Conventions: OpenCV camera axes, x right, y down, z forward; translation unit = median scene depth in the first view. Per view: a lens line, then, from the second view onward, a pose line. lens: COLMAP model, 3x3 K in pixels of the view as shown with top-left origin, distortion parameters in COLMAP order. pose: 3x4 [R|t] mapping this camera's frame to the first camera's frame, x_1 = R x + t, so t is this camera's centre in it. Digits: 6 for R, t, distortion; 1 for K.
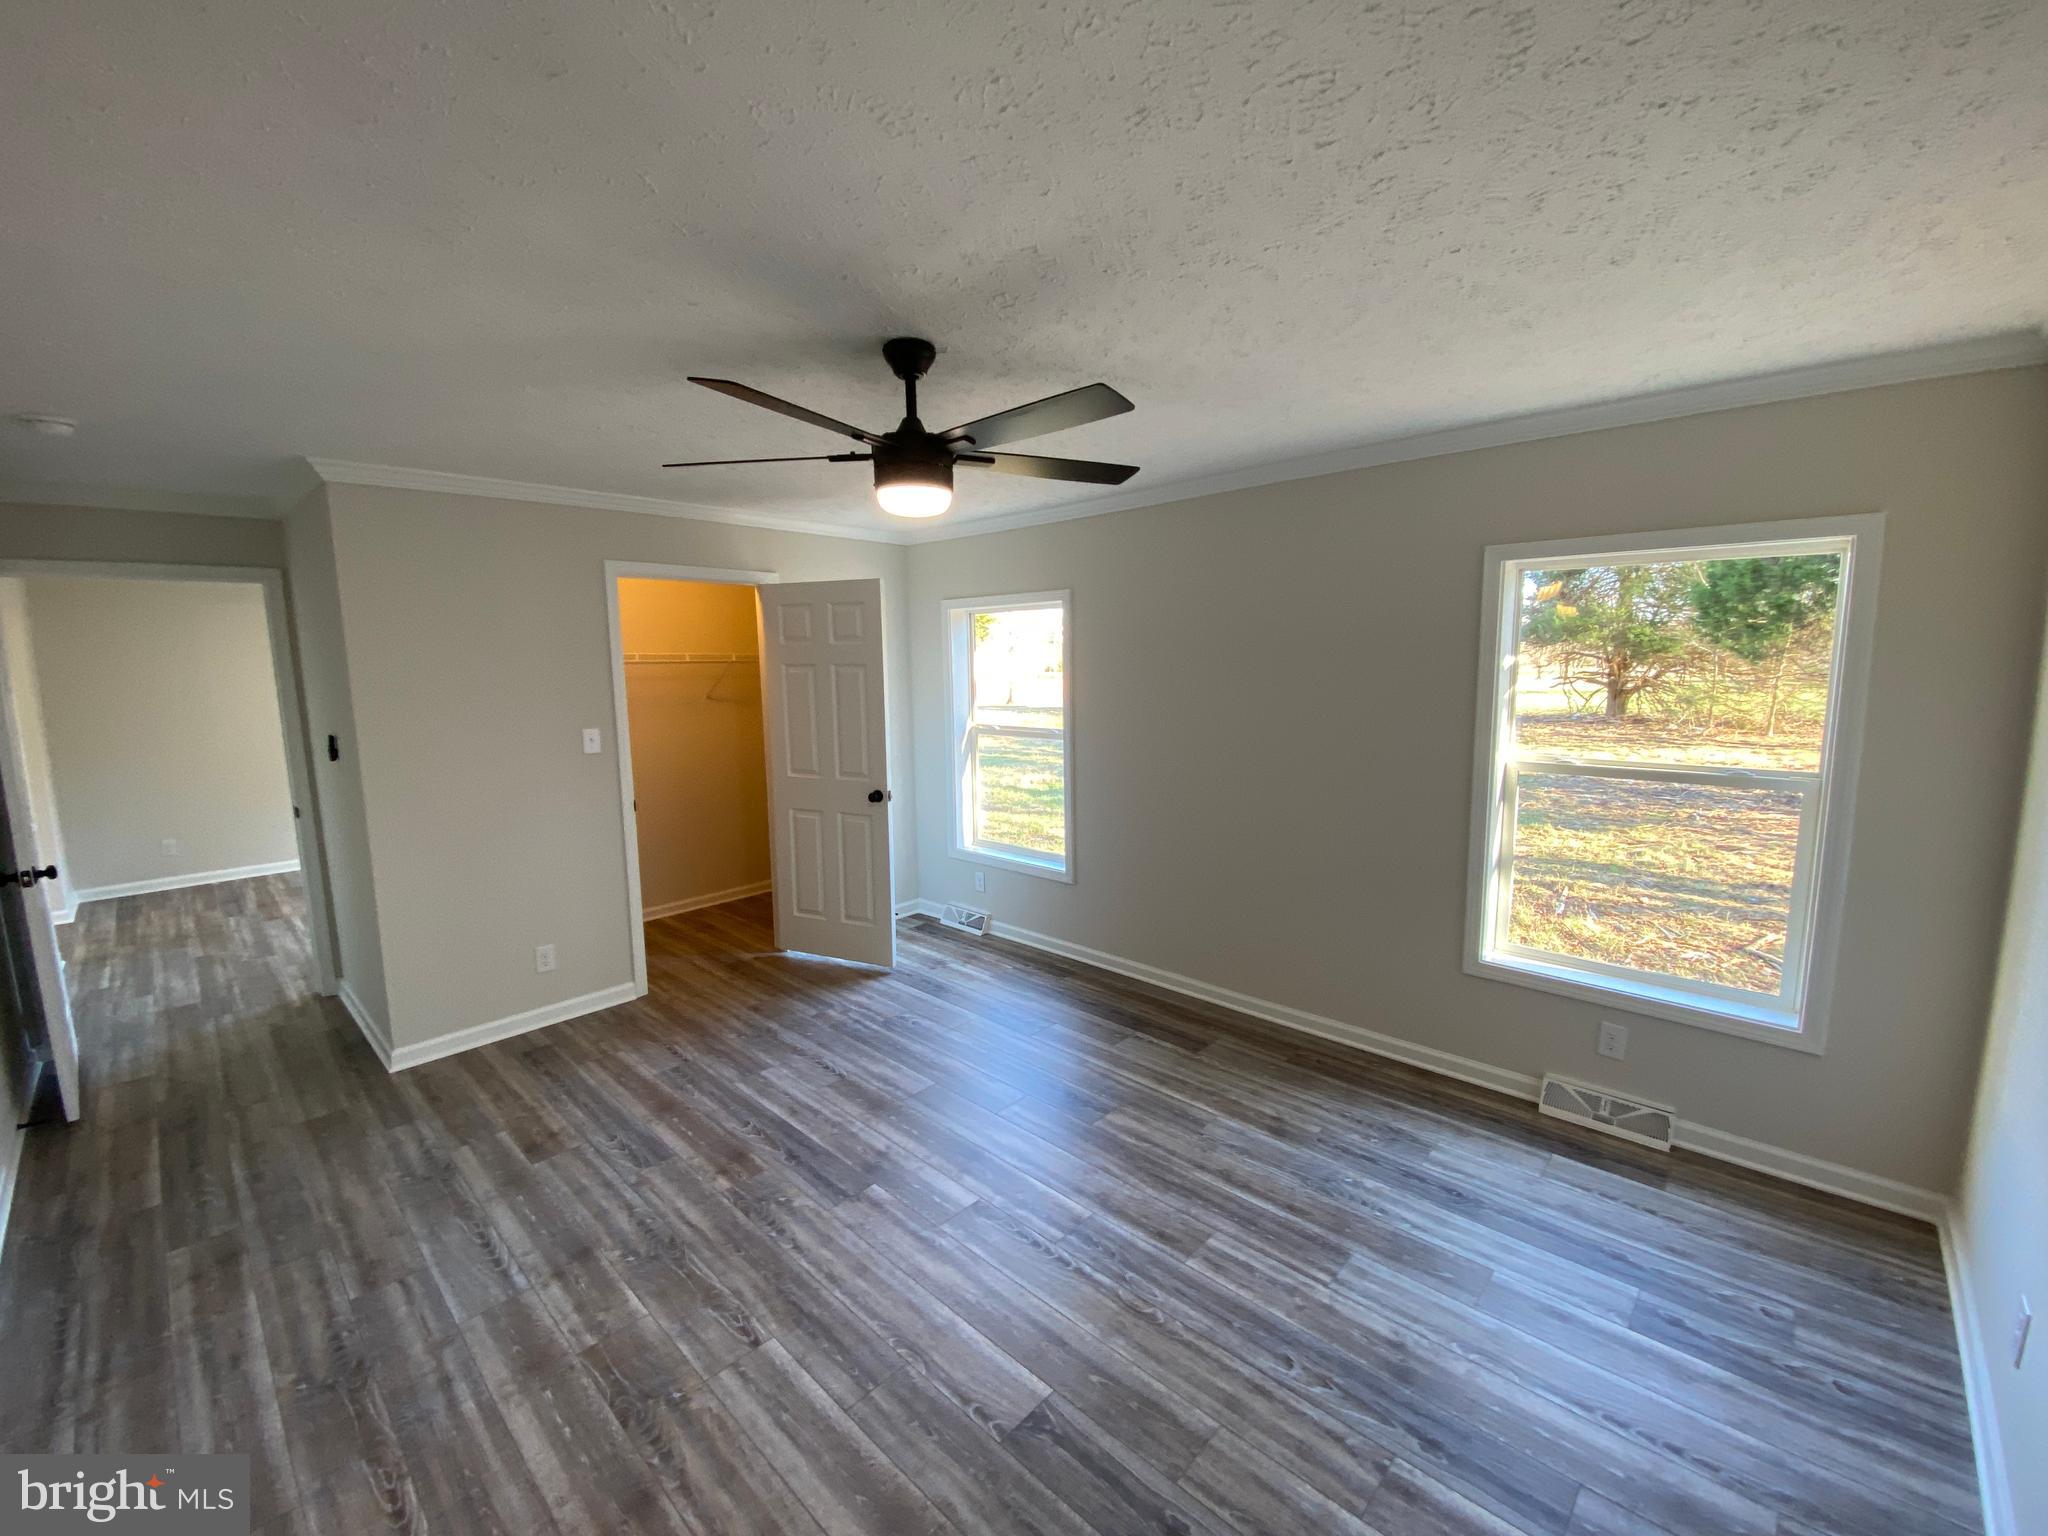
lens RADIAL K [[838.6, 0, 1027.5], [0, 838.6, 745.6], [0, 0, 1]] dist [0.017506, -0.015921]
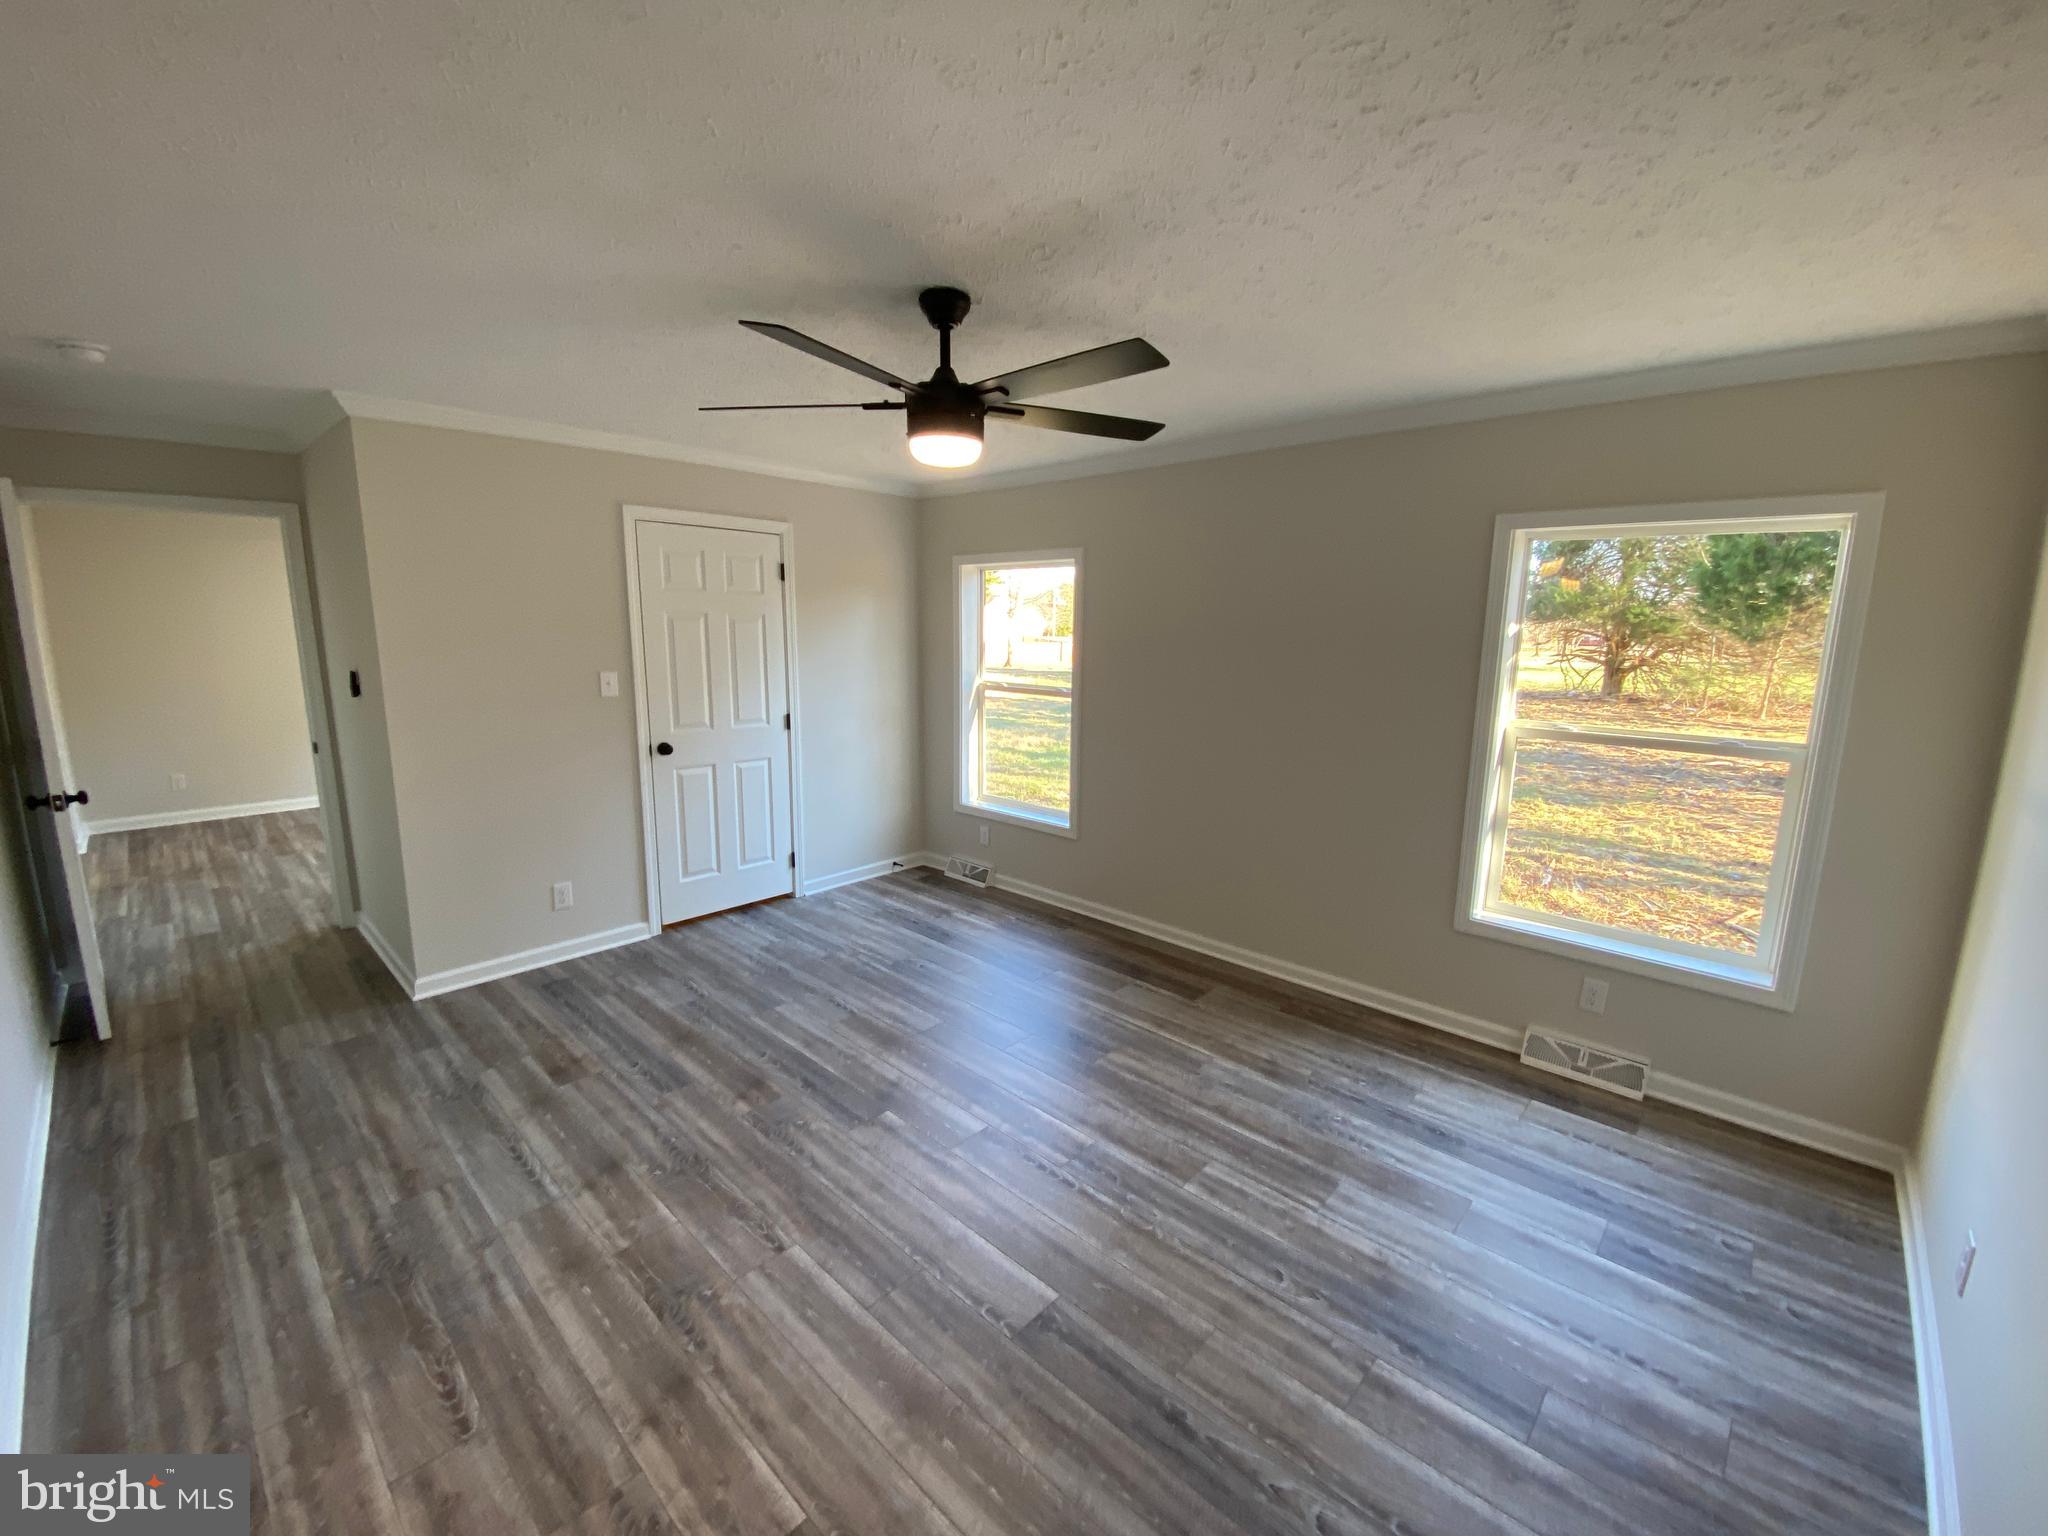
lens RADIAL K [[838.6, 0, 1031.3], [0, 838.6, 744.6], [0, 0, 1]] dist [0.017506, -0.015921]
pose [[0.999612, 0.026364, 0.009029, -0.027687], [-0.026724, 0.998742, 0.042424, 0.017279], [-0.007899, -0.042649, 0.999059, -0.033516]]
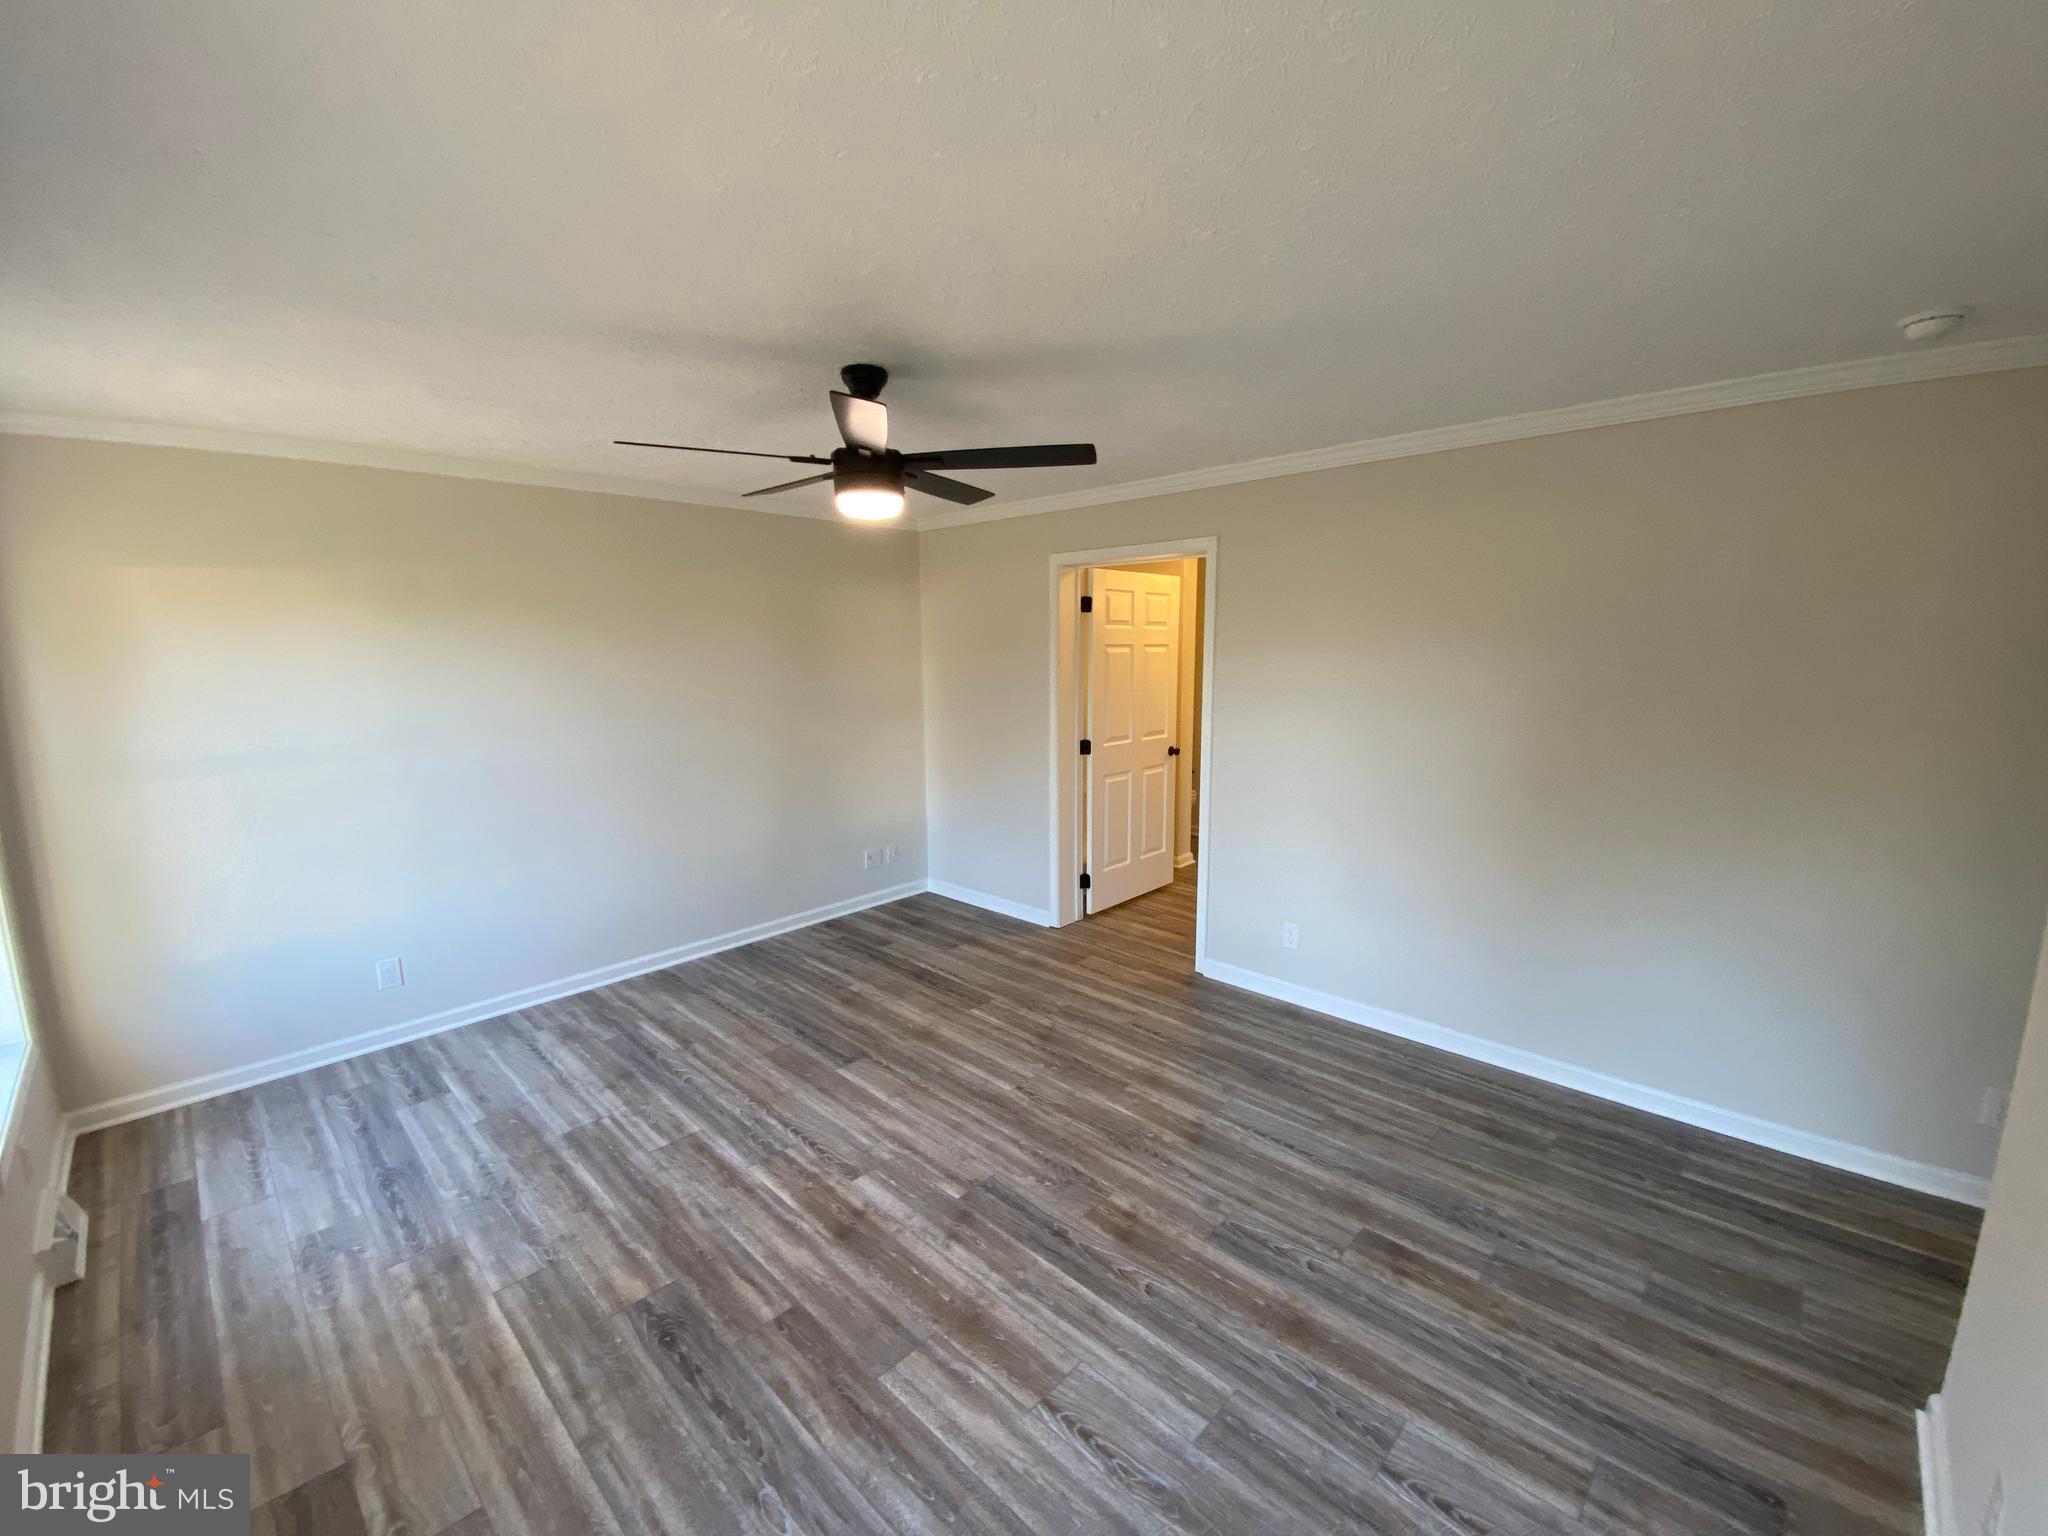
lens RADIAL K [[838.6, 0, 1016.4], [0, 838.6, 782.8], [0, 0, 1]] dist [0.017506, -0.015921]
pose [[-0.999455, 0.024948, 0.021639, -0.318919], [0.029991, 0.959992, 0.278418, -0.214271], [-0.013827, 0.278915, -0.960216, 2.023101]]
